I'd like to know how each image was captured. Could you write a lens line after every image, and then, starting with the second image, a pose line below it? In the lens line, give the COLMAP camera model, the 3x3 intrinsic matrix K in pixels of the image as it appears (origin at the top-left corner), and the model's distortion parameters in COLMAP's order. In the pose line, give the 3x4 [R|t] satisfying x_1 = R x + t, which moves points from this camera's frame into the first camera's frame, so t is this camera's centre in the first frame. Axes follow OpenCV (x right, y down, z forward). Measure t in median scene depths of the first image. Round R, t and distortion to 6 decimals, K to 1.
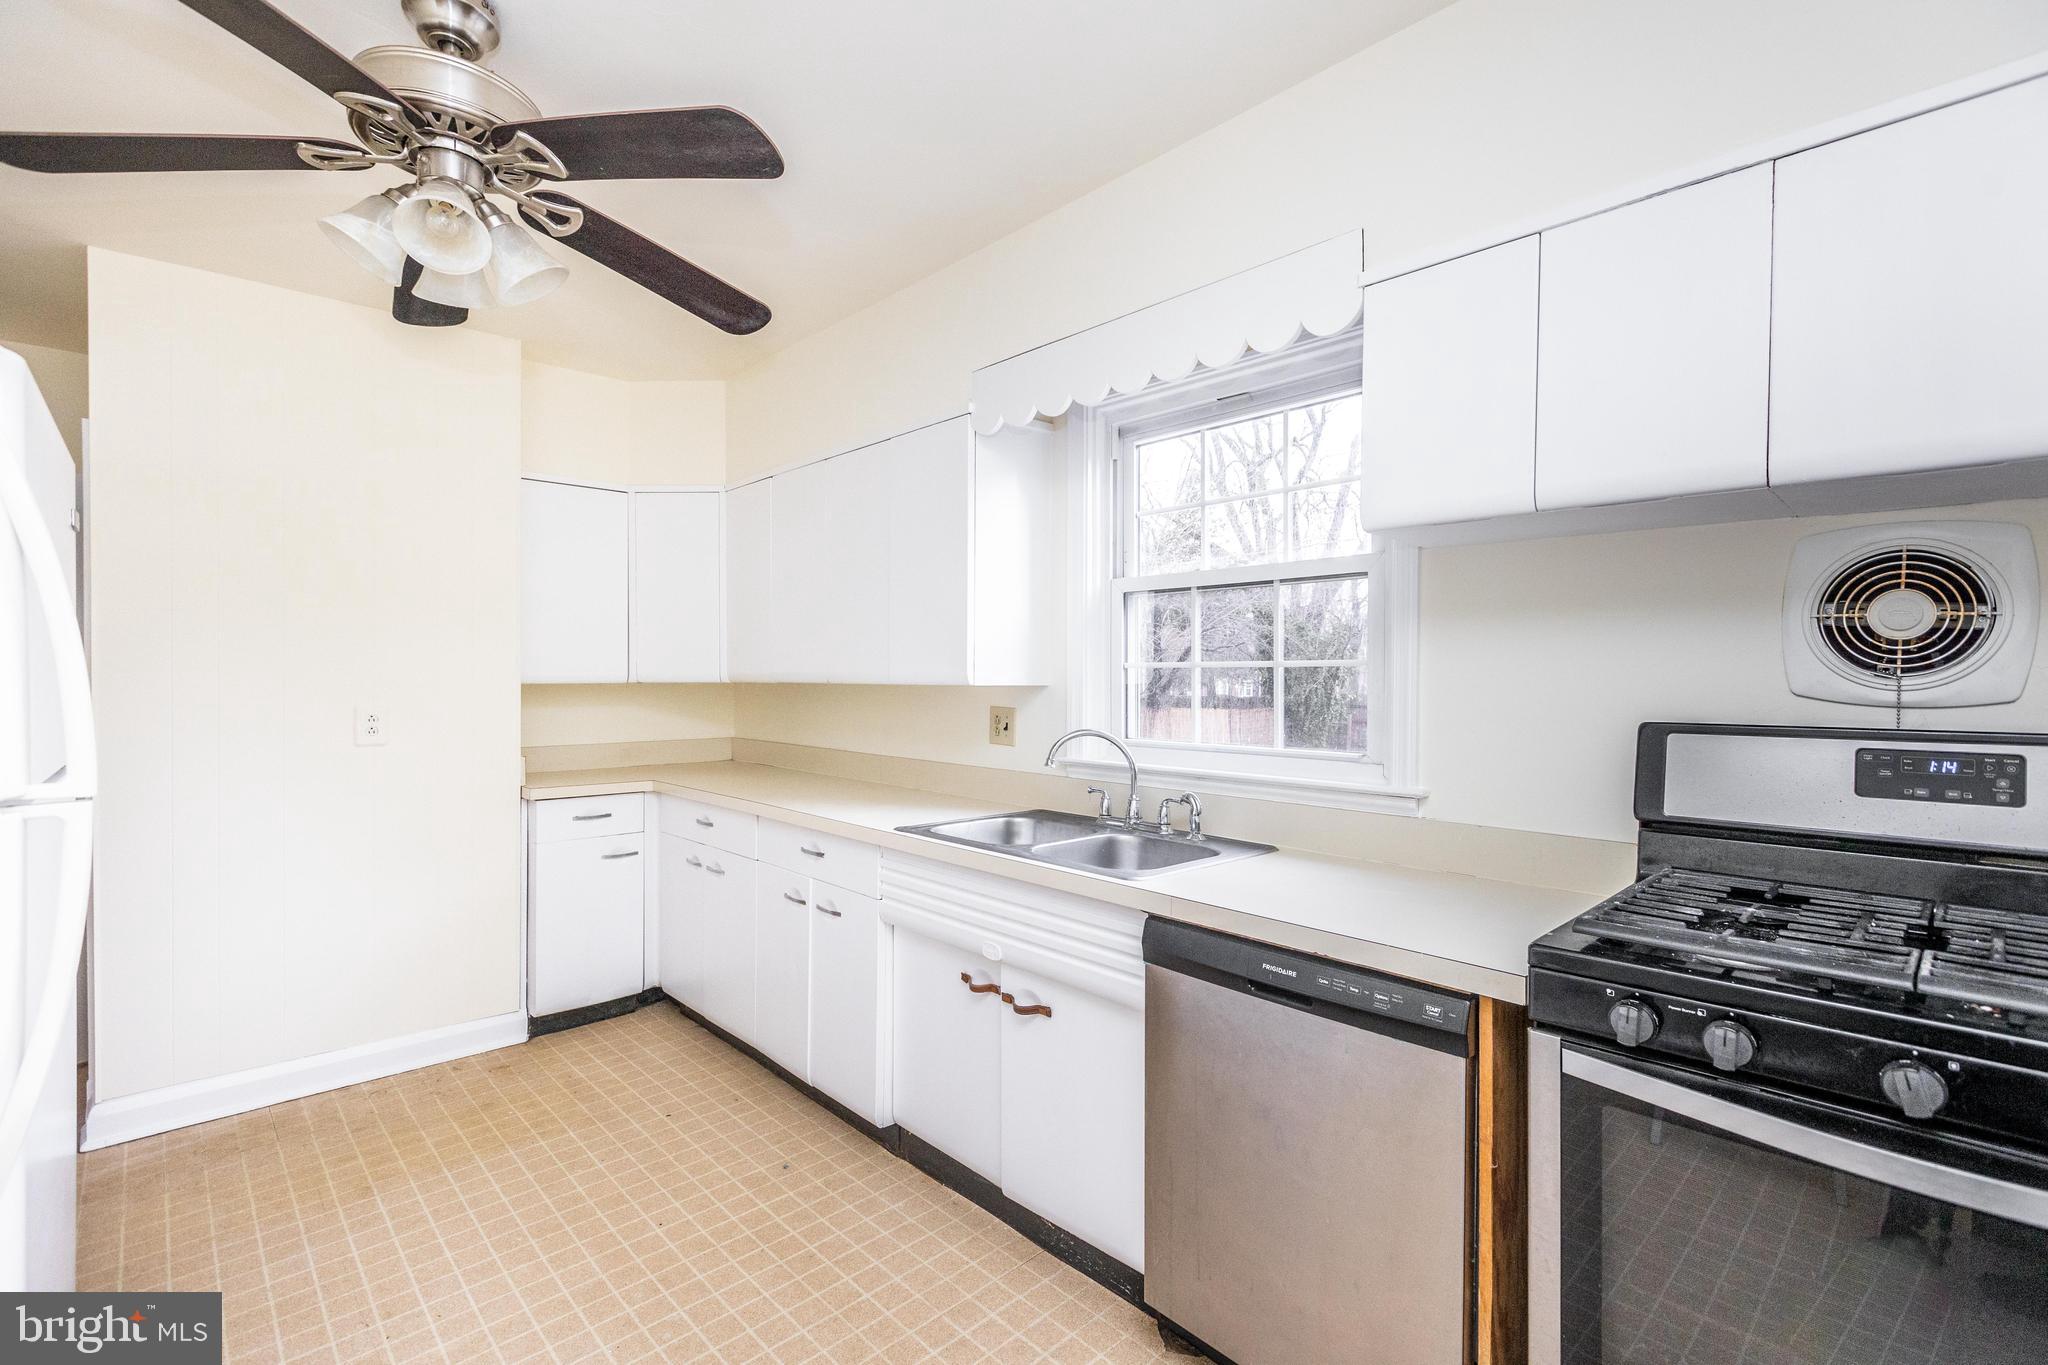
lens RADIAL K [[913.7, 0, 1017.1], [0, 913.7, 681.2], [0, 0, 1]] dist [-0.000607, -0.000679]
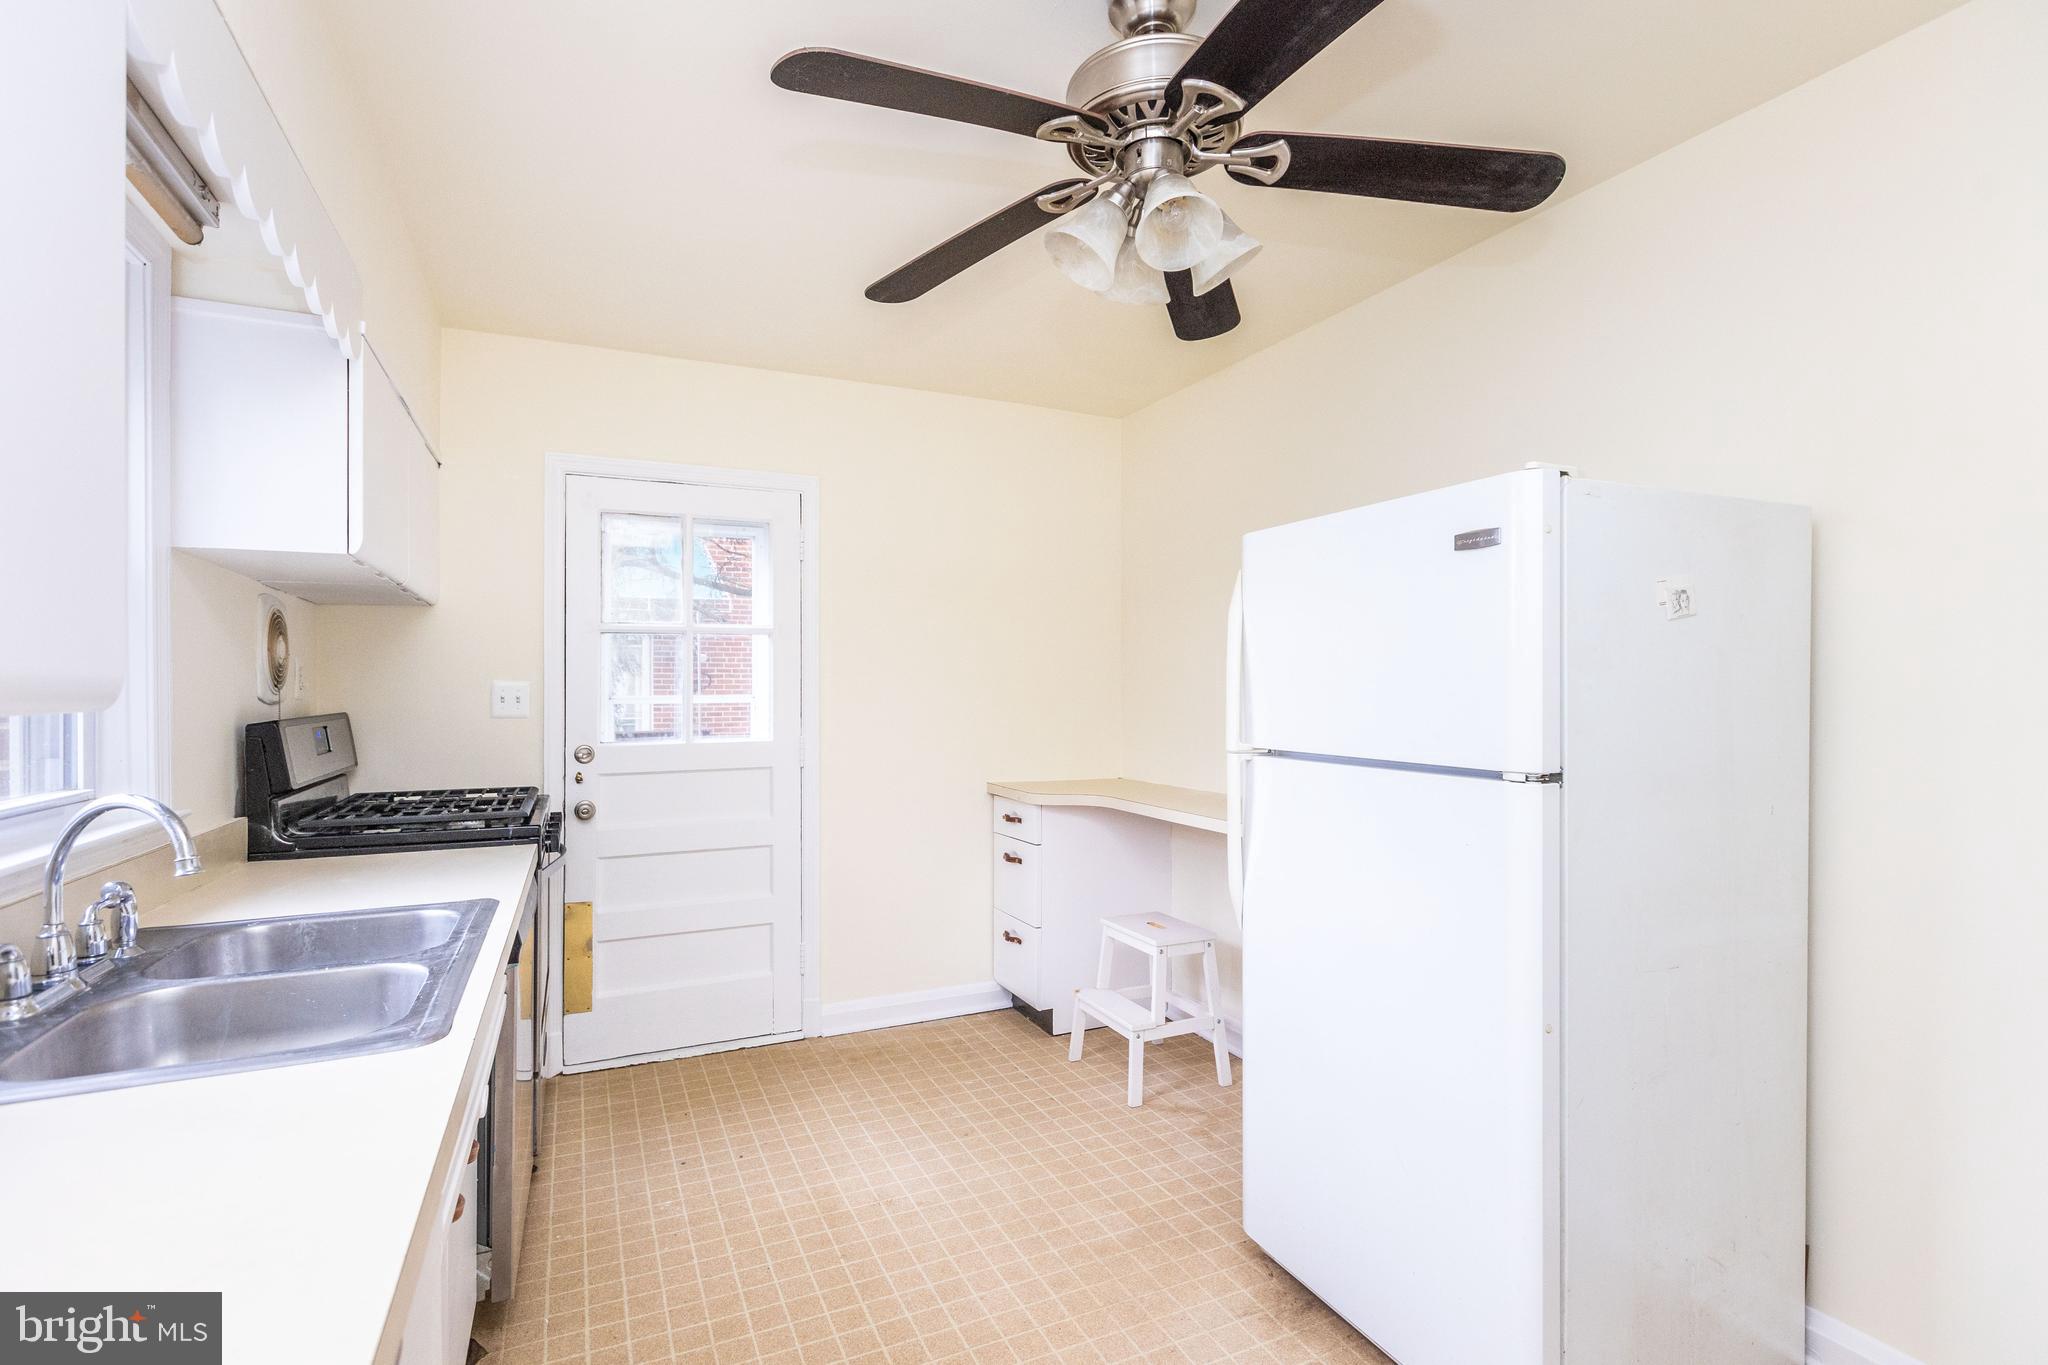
lens RADIAL K [[955.0, 0, 1032.0], [0, 955.0, 676.4], [0, 0, 1]] dist [-0.002981, -0.000493]
pose [[-0.952727, -0.000907, 0.303828, -0.516165], [-0.003170, 0.999971, -0.006958, -0.008312], [-0.303812, -0.007592, -0.952702, 1.284451]]
